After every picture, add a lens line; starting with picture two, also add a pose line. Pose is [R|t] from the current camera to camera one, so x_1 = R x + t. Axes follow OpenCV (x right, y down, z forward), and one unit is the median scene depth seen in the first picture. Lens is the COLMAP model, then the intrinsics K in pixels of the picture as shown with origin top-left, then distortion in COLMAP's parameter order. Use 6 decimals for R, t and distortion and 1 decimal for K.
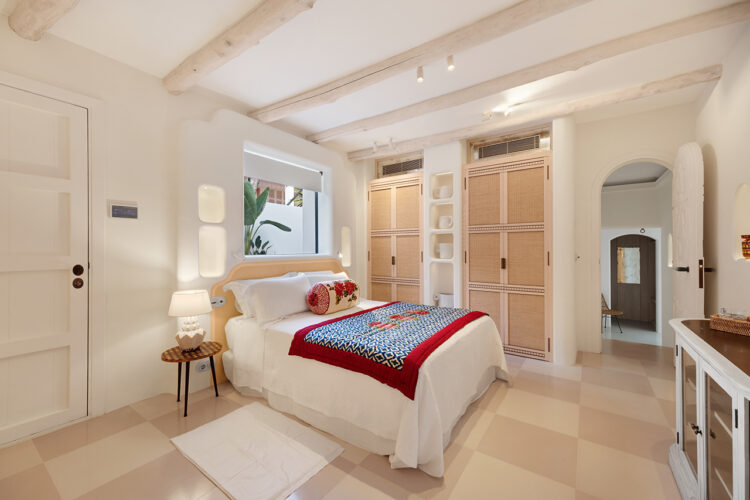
lens RADIAL K [[297.0, 0, 373.6], [0, 297.0, 248.9], [0, 0, 1]] dist [-0.000458, -0.000005]
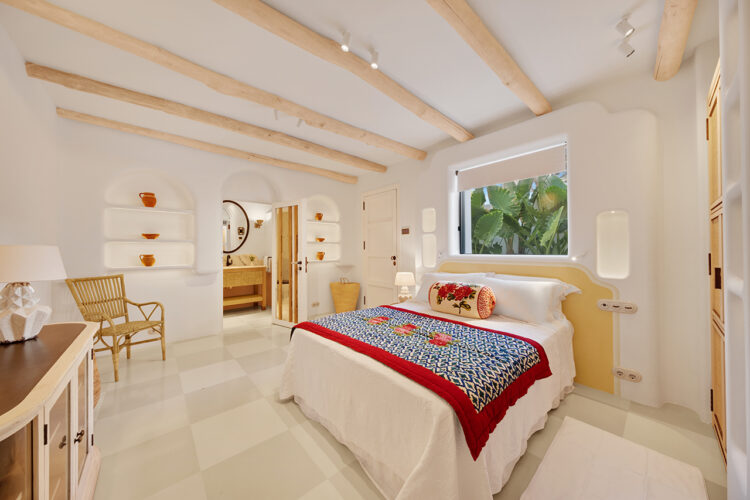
lens RADIAL K [[252.7, 0, 372.0], [0, 252.7, 247.2], [0, 0, 1]] dist [0.000892, 0.000038]
pose [[-0.231799, -0.001105, -0.972763, 0.823790], [0.008687, 0.999957, -0.003206, -0.007673], [0.972725, -0.009194, -0.231780, 1.045912]]
